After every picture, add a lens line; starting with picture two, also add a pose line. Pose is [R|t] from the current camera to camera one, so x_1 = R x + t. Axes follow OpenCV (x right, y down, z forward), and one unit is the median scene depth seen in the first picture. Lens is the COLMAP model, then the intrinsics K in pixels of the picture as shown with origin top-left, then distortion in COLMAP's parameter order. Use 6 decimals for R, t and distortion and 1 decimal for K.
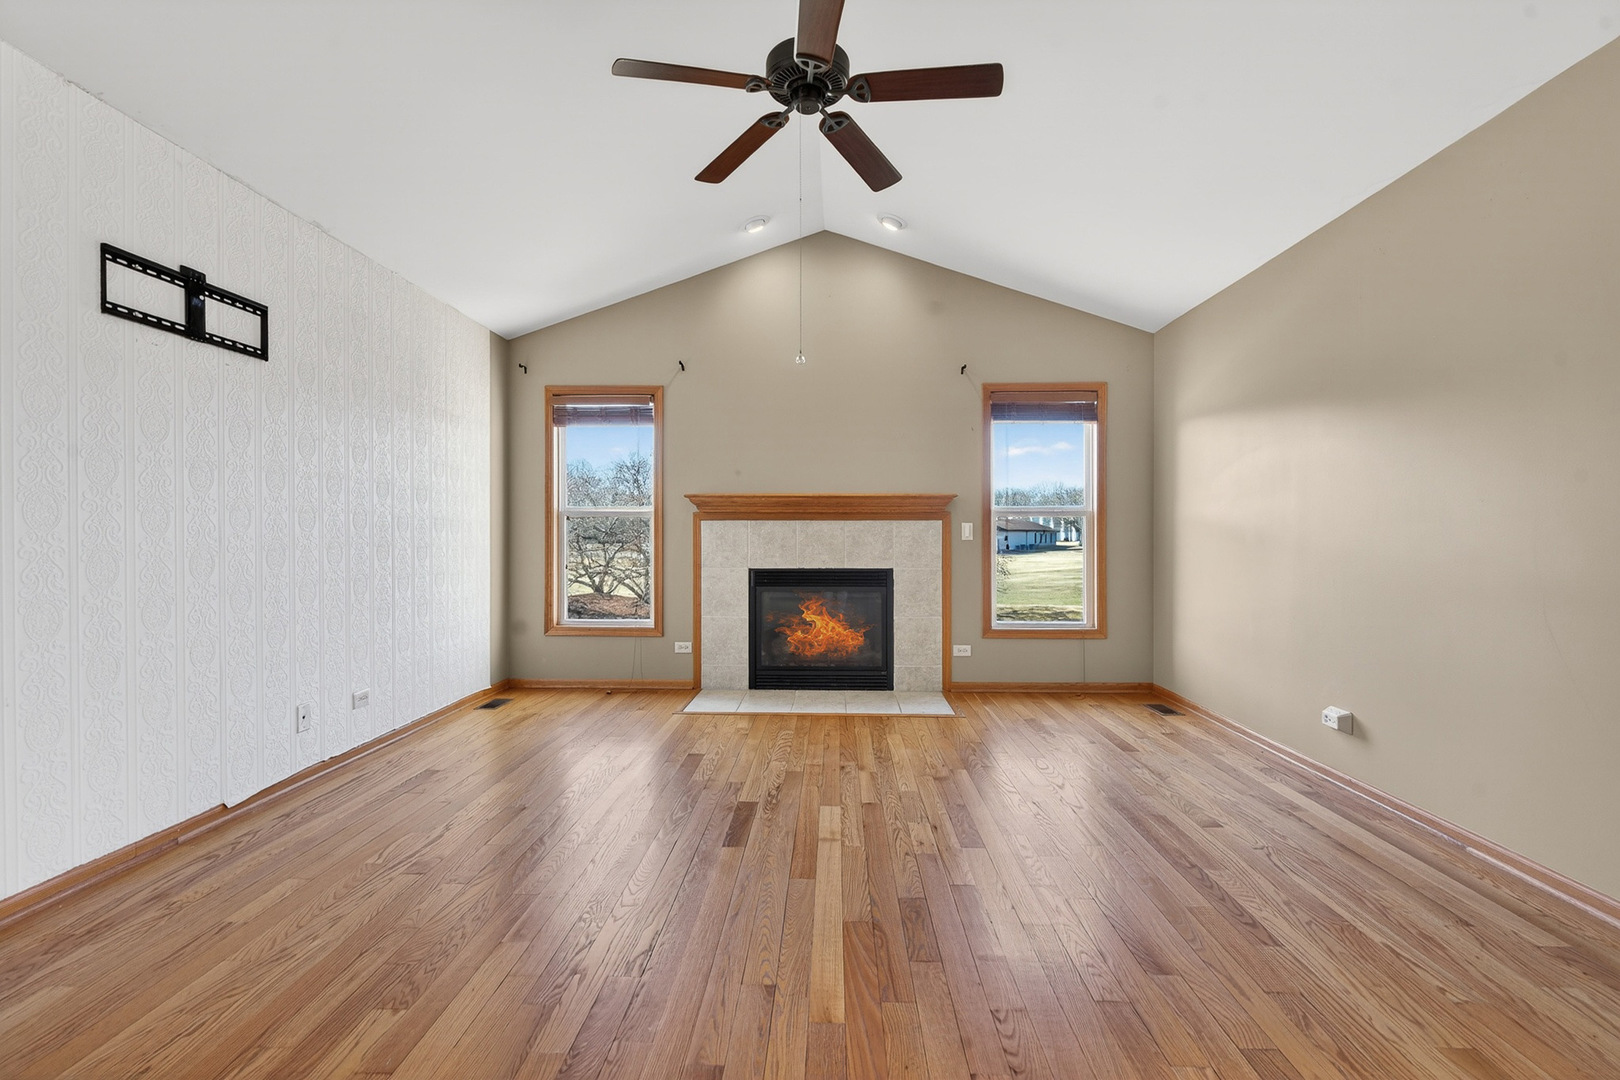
lens RADIAL K [[730.6, 0, 807.2], [0, 730.6, 537.1], [0, 0, 1]] dist [0.016009, 0.000029]
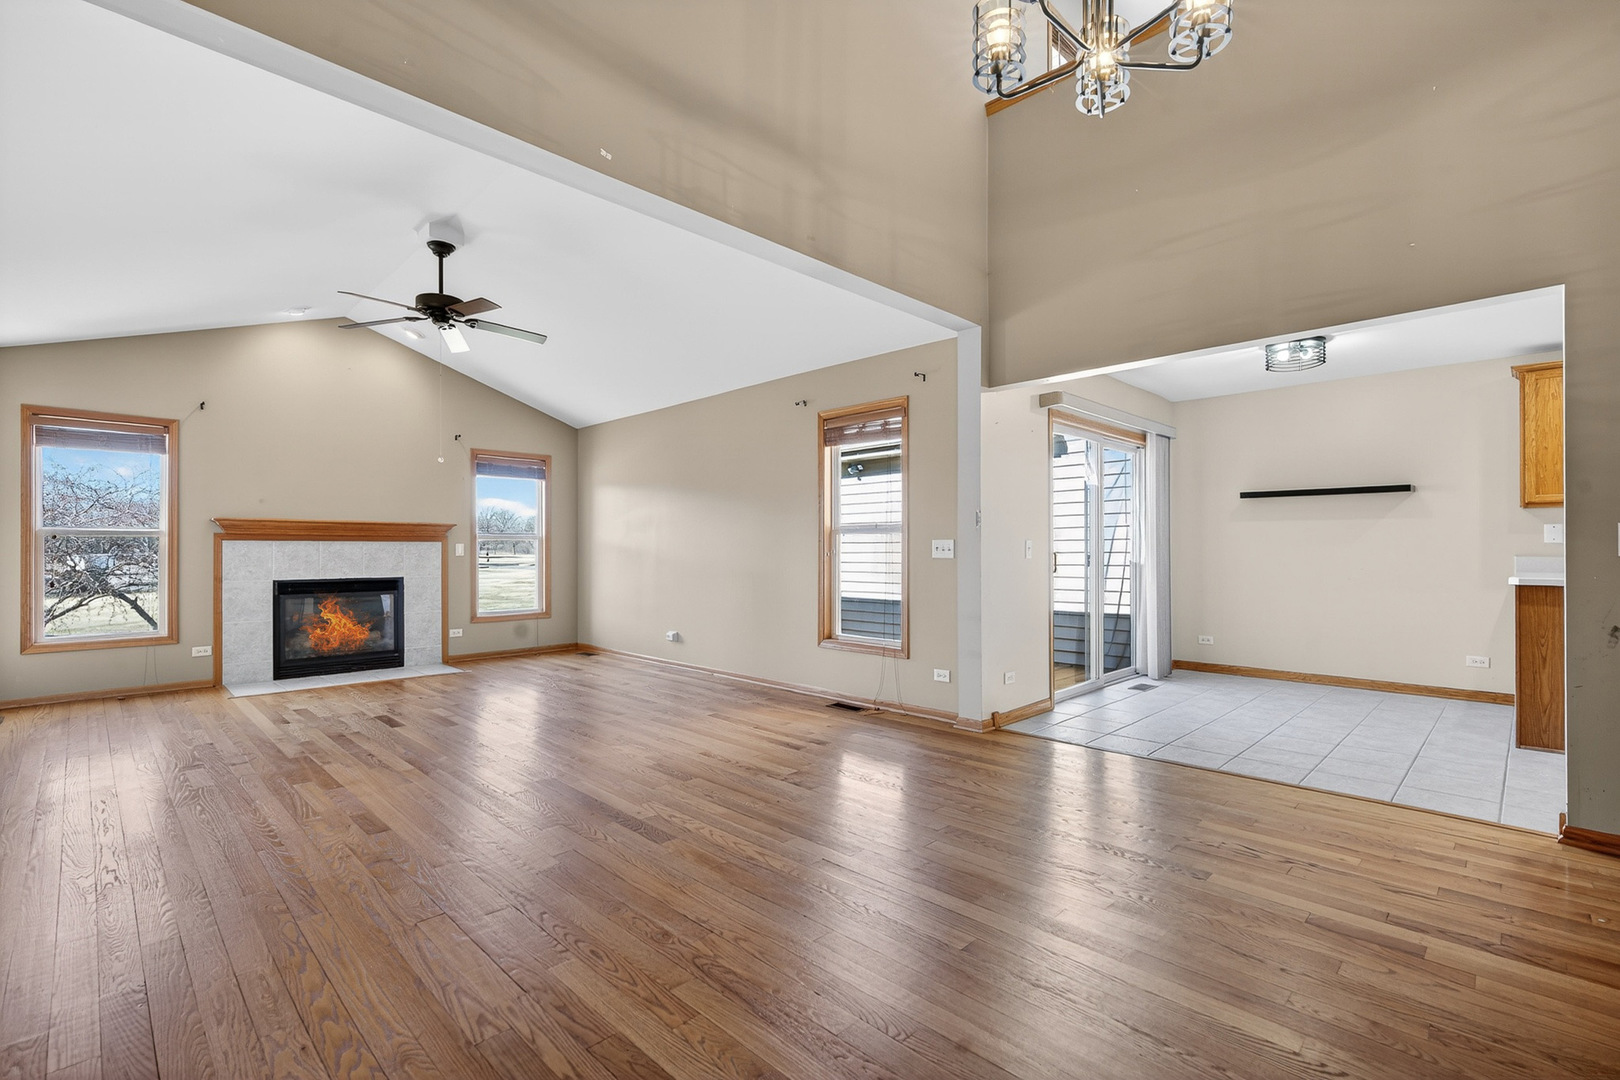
lens RADIAL K [[730.6, 0, 807.2], [0, 730.6, 537.1], [0, 0, 1]] dist [0.016009, 0.000029]
pose [[0.679785, 0.011819, 0.733317, -0.374846], [0.007920, 0.999694, -0.023454, 0.006869], [-0.733369, 0.021751, 0.679483, -0.481171]]
